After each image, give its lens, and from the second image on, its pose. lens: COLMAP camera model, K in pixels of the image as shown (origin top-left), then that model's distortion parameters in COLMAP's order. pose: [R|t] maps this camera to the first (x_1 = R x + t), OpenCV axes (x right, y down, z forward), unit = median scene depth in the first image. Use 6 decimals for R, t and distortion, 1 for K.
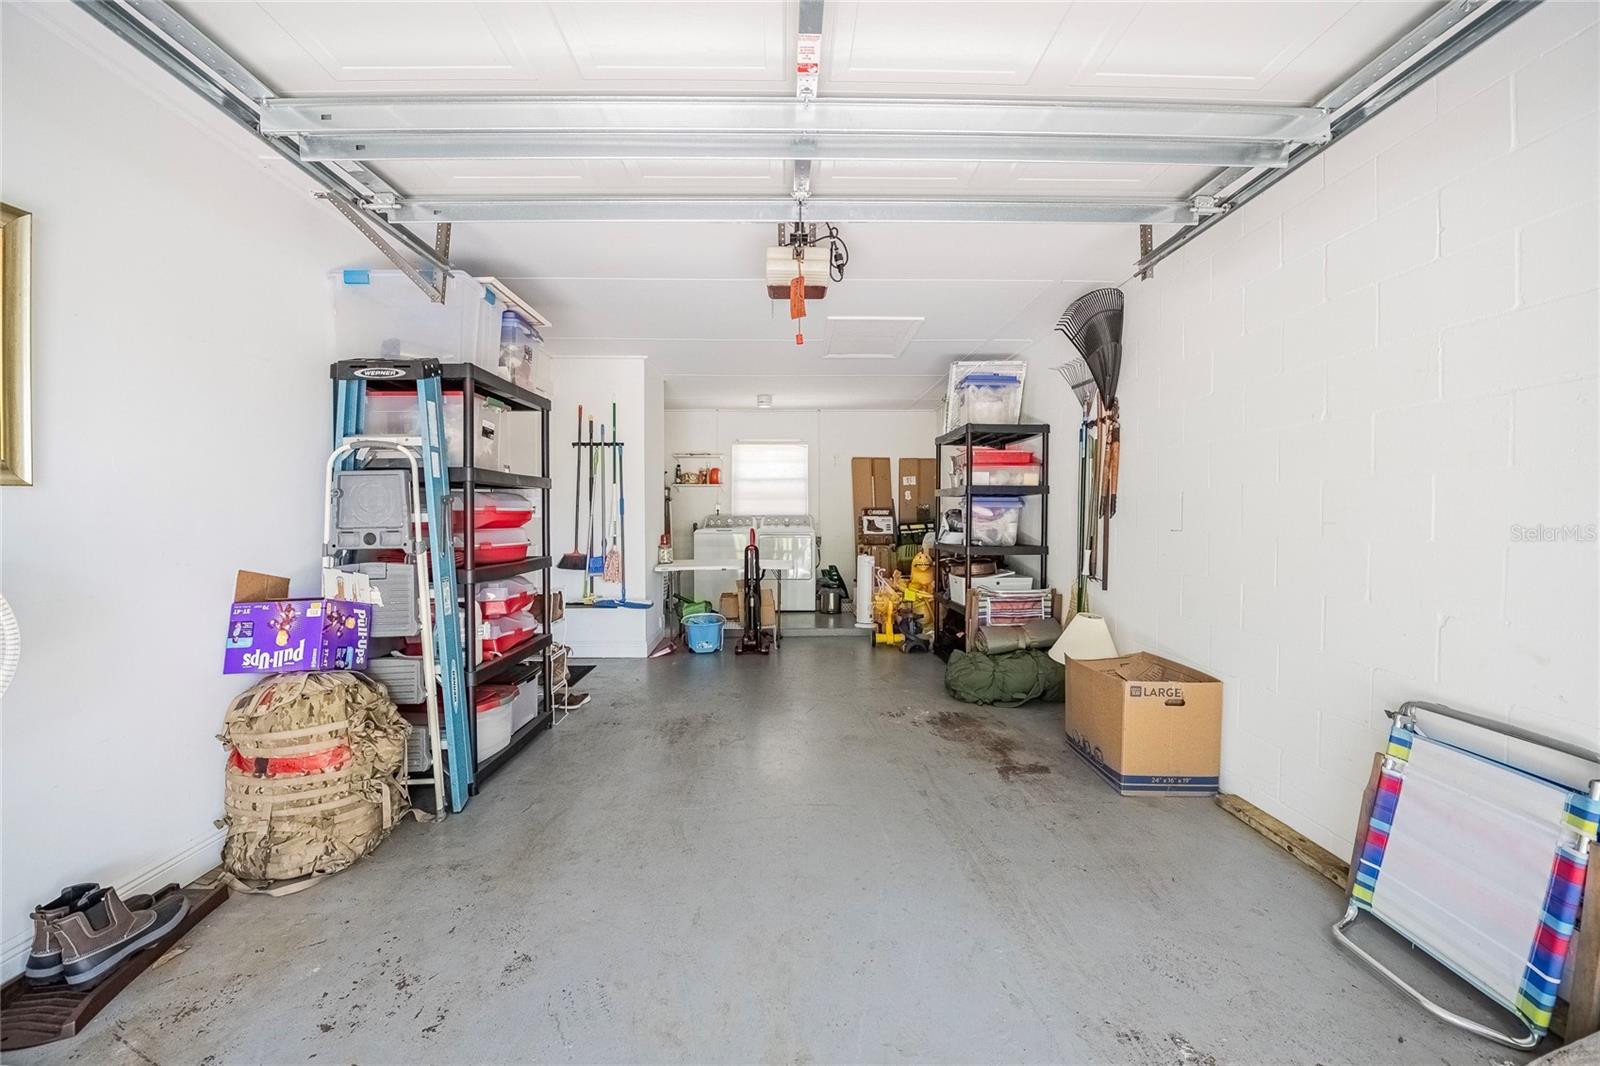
lens RADIAL K [[652.0, 0, 794.3], [0, 652.0, 529.9], [0, 0, 1]] dist [0.000144, 0.000000]
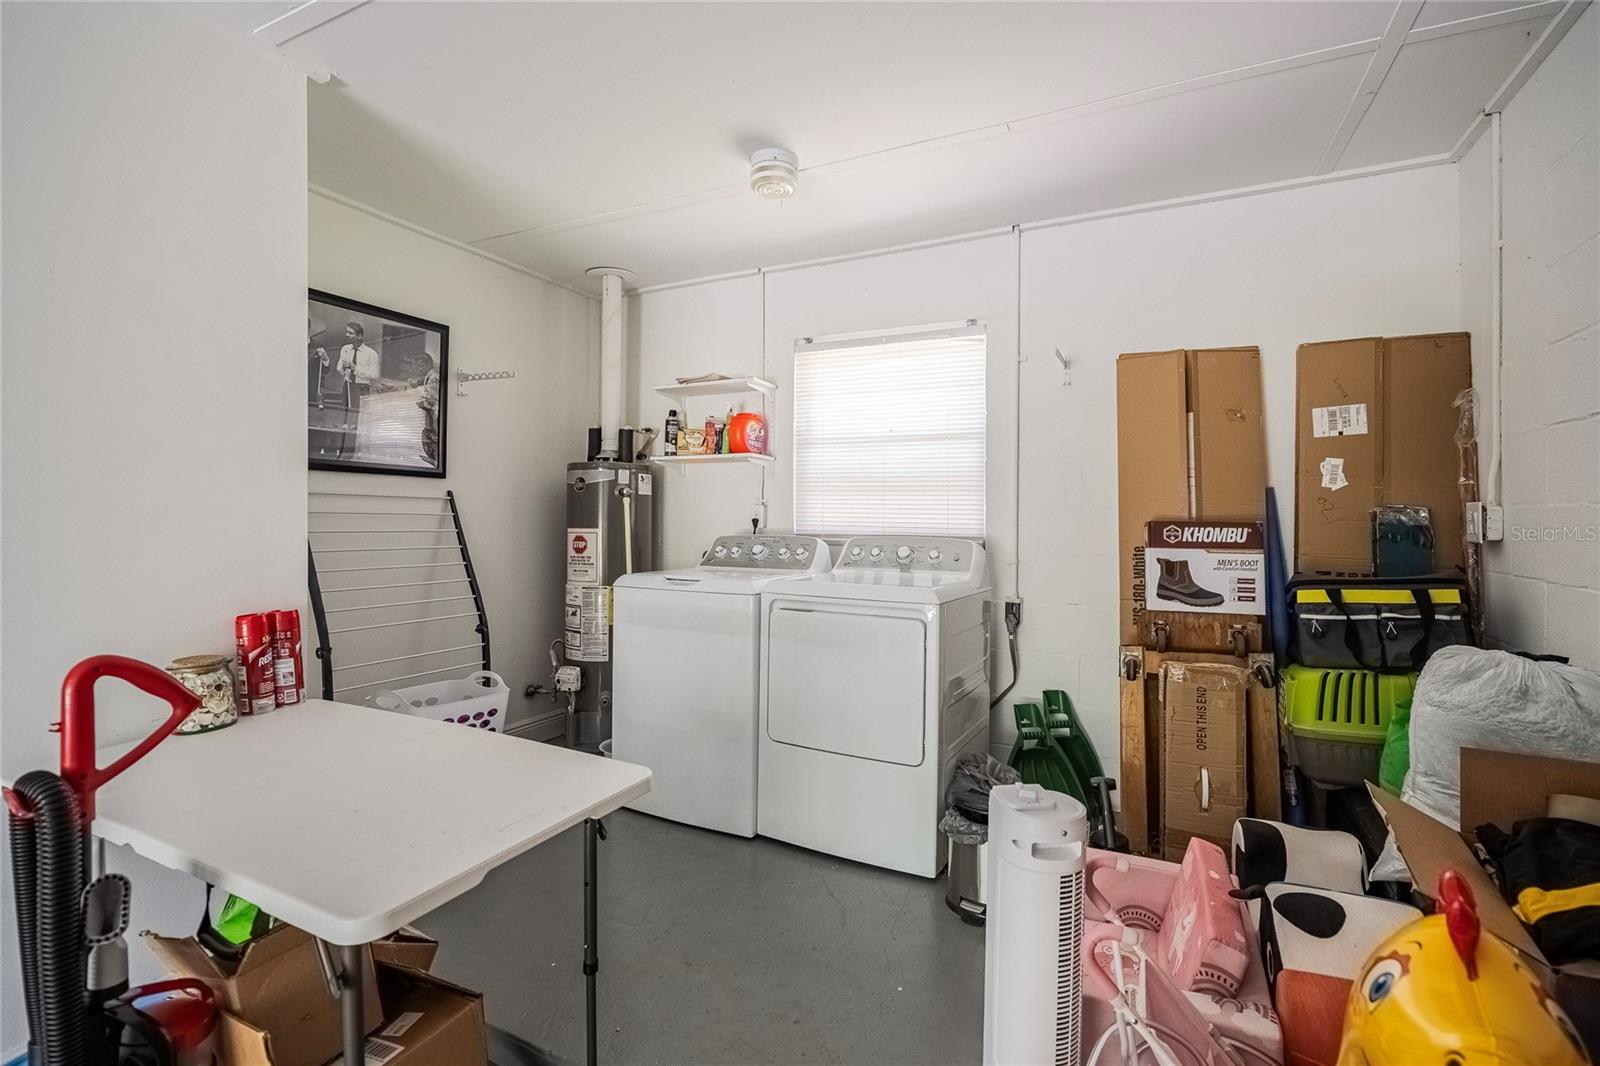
lens RADIAL K [[743.7, 0, 810.0], [0, 743.7, 523.1], [0, 0, 1]] dist [-0.004936, -0.000209]
pose [[0.902301, 0.012623, -0.430922, 0.110797], [-0.019404, 0.999747, -0.011343, -0.024537], [0.430670, 0.018596, 0.902318, 0.625666]]
